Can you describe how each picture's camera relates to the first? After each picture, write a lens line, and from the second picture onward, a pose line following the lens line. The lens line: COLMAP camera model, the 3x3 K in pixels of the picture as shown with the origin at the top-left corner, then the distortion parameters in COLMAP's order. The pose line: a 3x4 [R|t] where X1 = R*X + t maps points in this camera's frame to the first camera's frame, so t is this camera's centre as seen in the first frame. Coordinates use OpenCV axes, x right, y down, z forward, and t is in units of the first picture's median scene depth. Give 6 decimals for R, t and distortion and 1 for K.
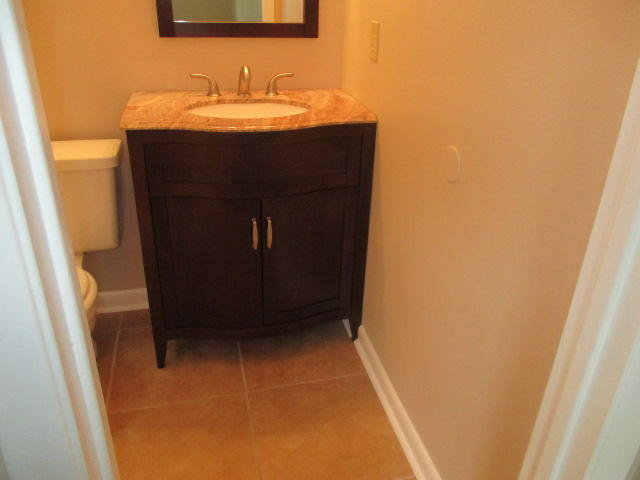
lens RADIAL K [[543.7, 0, 320.0], [0, 543.7, 240.0], [0, 0, 1]] dist [-0.041627, 0.007954]
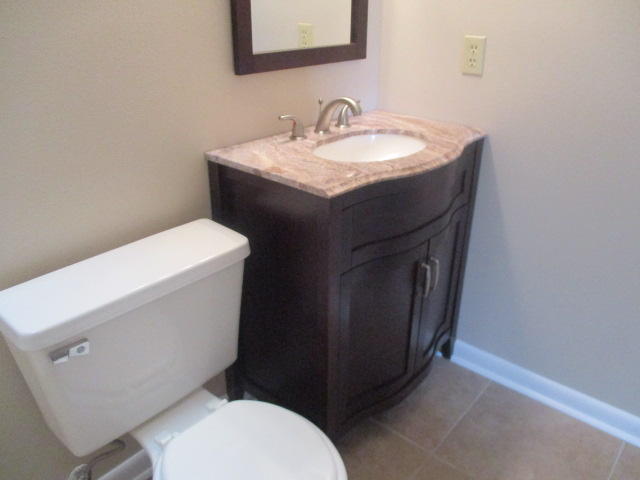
lens RADIAL K [[543.7, 0, 320.0], [0, 543.7, 240.0], [0, 0, 1]] dist [-0.041627, 0.007954]
pose [[0.817790, -0.269558, 0.508486, -0.664403], [0.278710, 0.958507, 0.059878, -0.167095], [-0.503528, 0.092753, 0.858986, 0.301702]]
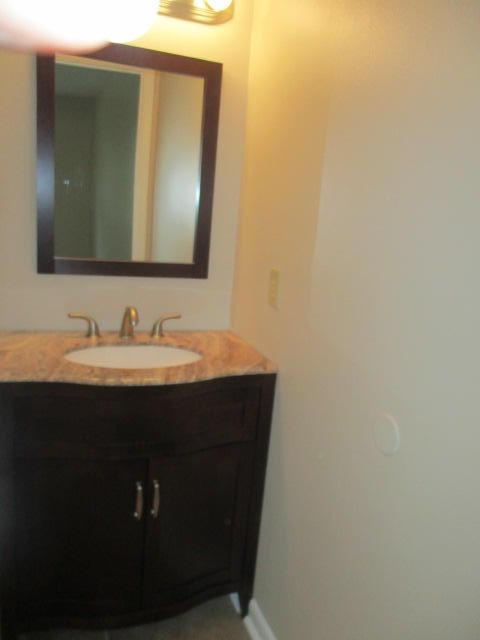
lens RADIAL K [[543.7, 0, 240.0], [0, 543.7, 320.0], [0, 0, 1]] dist [-0.041627, 0.007954]
pose [[0.990094, 0.021995, 0.138671, -0.083038], [0.012133, 0.970555, -0.240573, -0.077029], [-0.139879, 0.239872, 0.960674, 0.094209]]
